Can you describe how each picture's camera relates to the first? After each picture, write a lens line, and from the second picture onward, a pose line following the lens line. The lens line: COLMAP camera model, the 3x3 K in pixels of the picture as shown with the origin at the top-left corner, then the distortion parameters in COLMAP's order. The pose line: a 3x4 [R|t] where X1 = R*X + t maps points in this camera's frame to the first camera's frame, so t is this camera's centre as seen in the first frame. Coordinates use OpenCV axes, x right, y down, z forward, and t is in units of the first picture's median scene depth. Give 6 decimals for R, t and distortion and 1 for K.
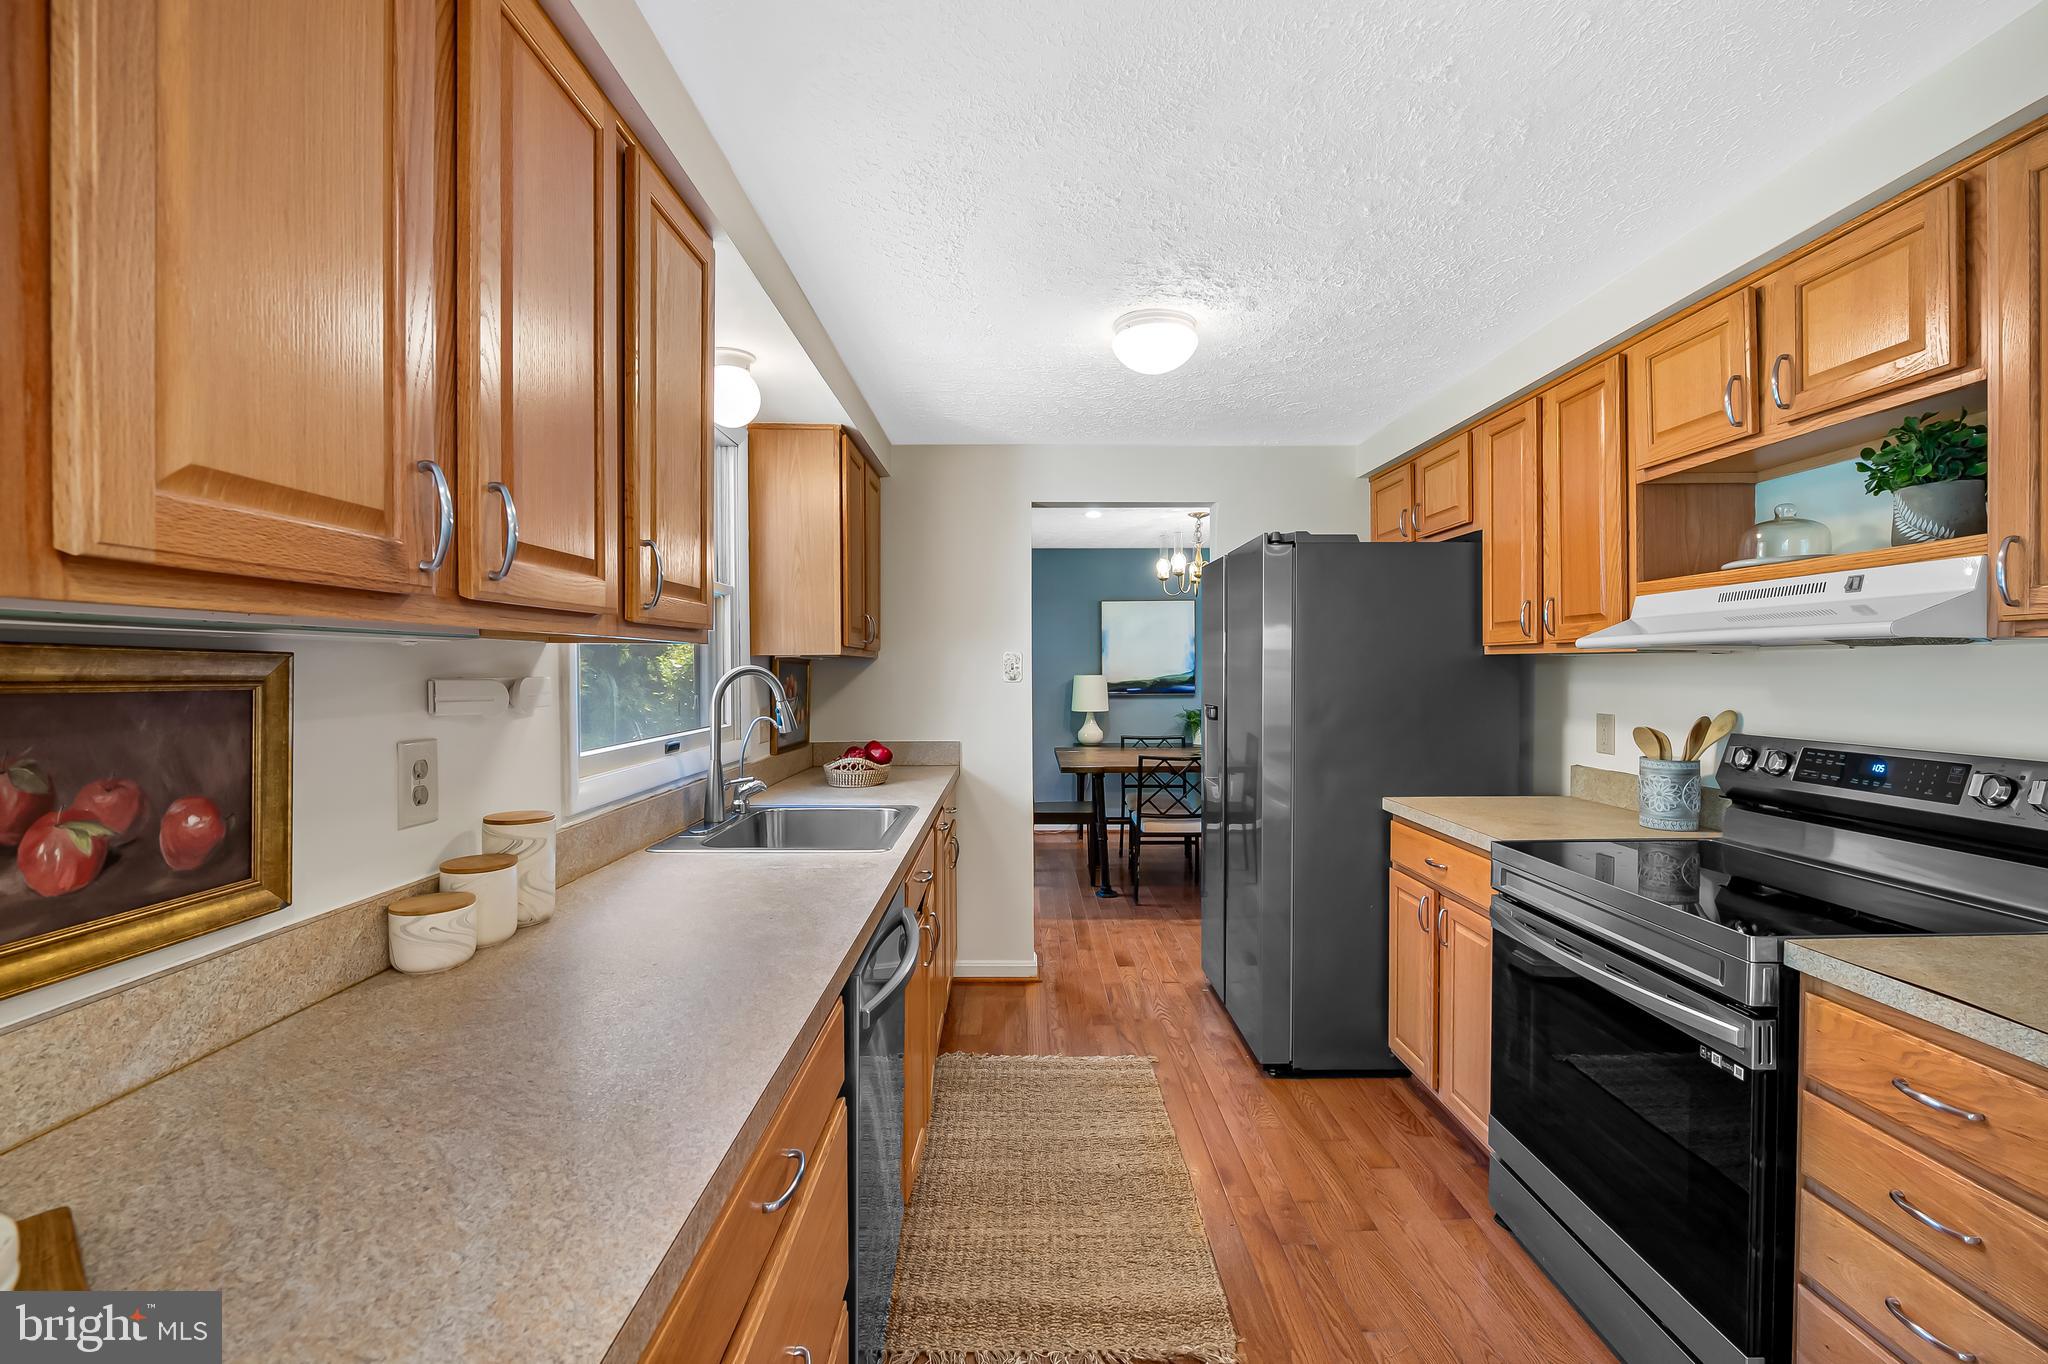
lens RADIAL K [[860.9, 0, 1028.6], [0, 860.9, 679.9], [0, 0, 1]] dist [-0.002544, -0.002512]
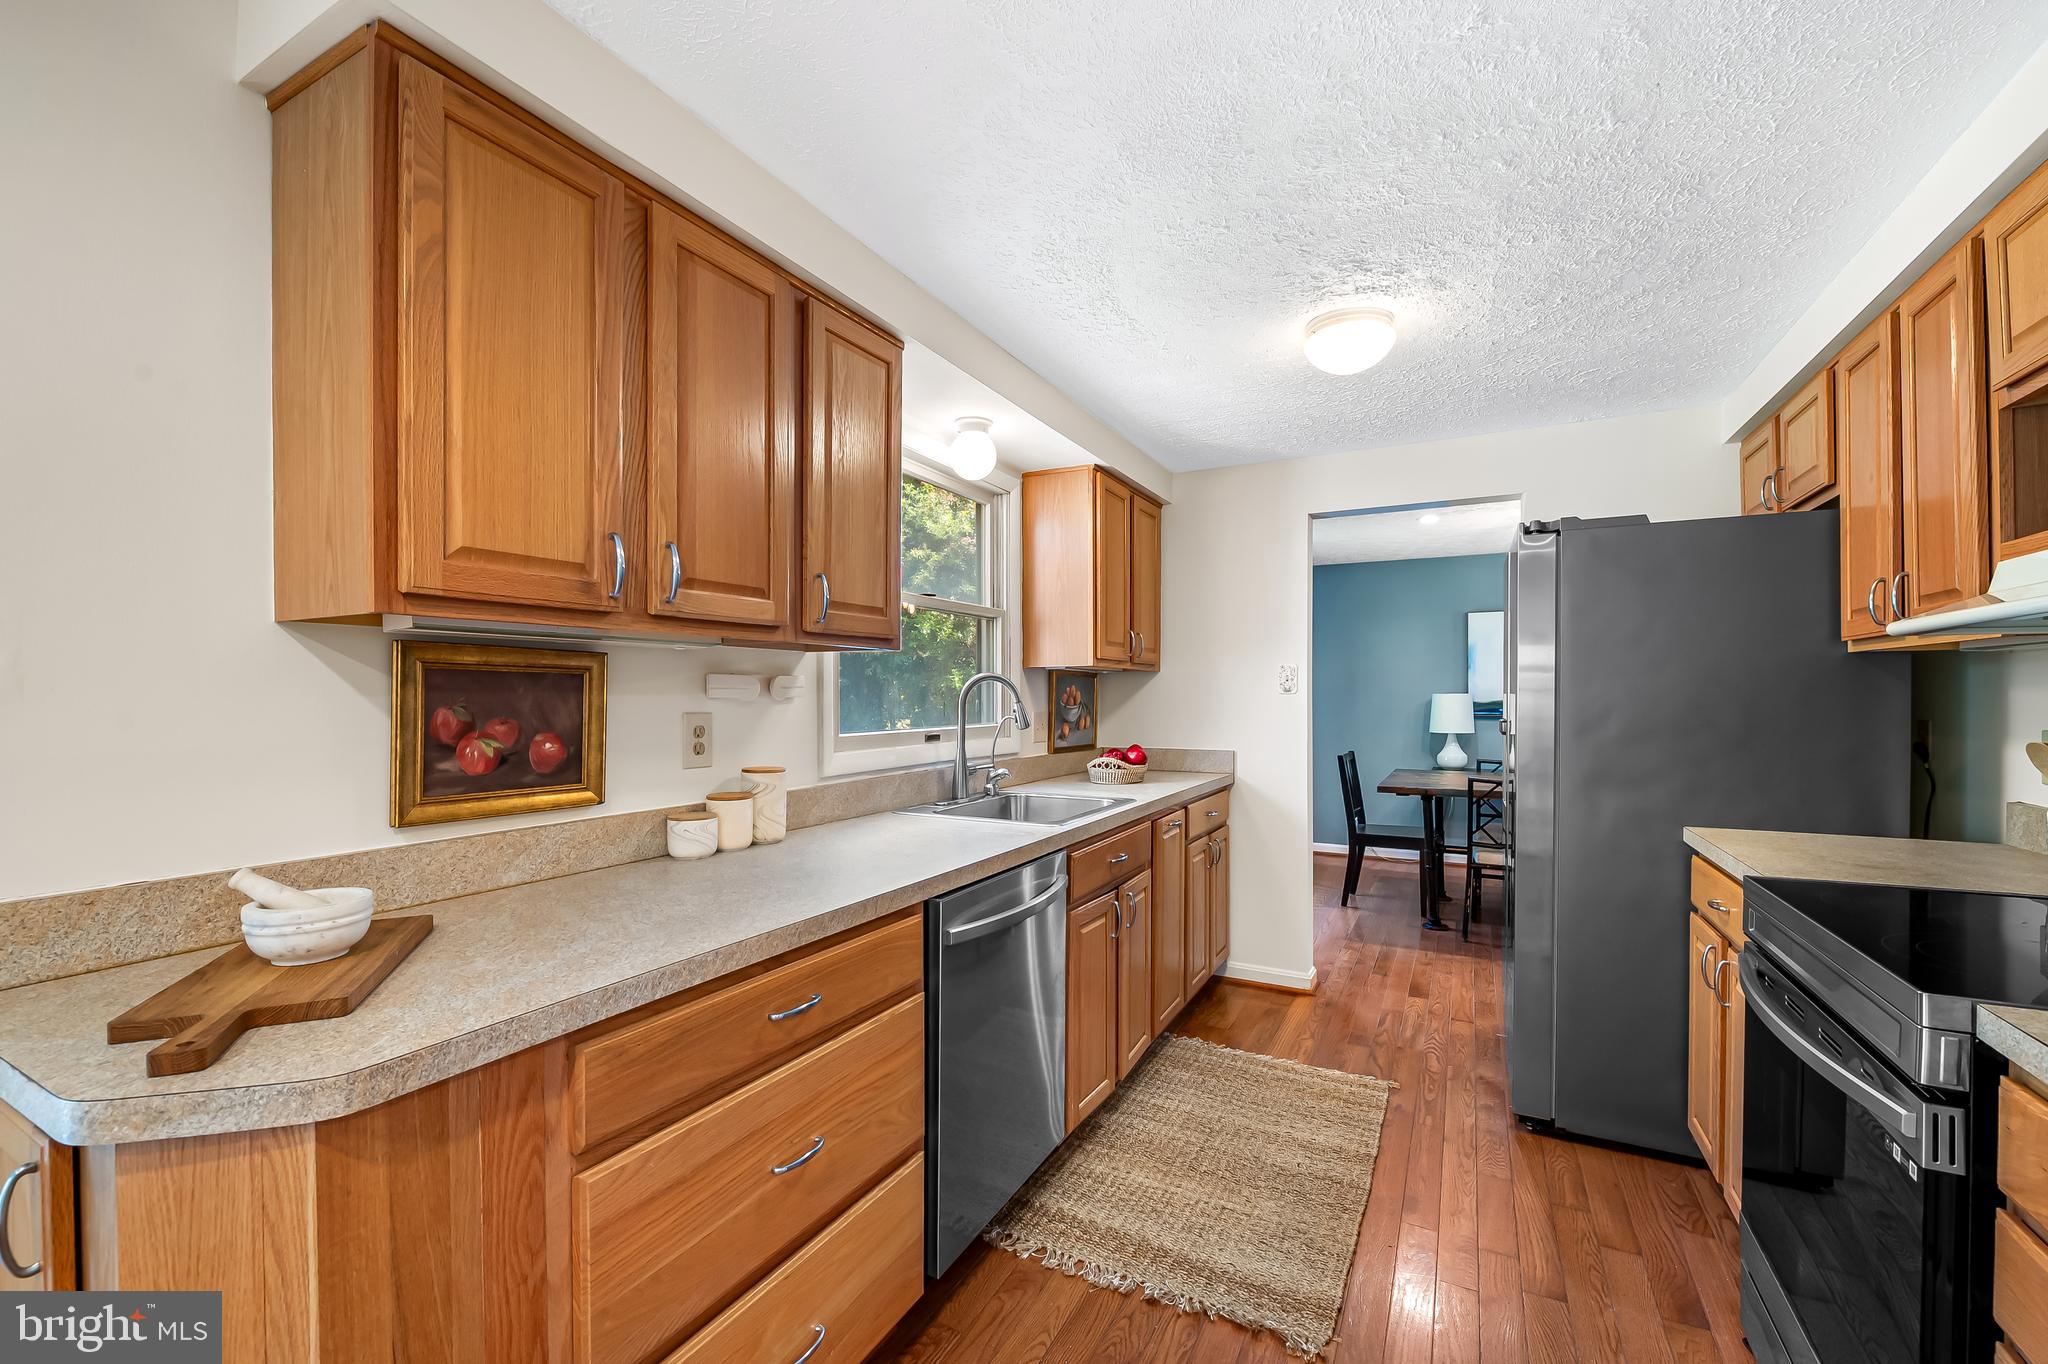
lens RADIAL K [[842.7, 0, 1022.4], [0, 842.7, 697.9], [0, 0, 1]] dist [-0.001448, -0.000137]
pose [[0.877900, 0.002788, -0.478836, 0.315988], [-0.007522, 0.999940, -0.007969, 0.030952], [0.478785, 0.010598, 0.877868, -0.028829]]
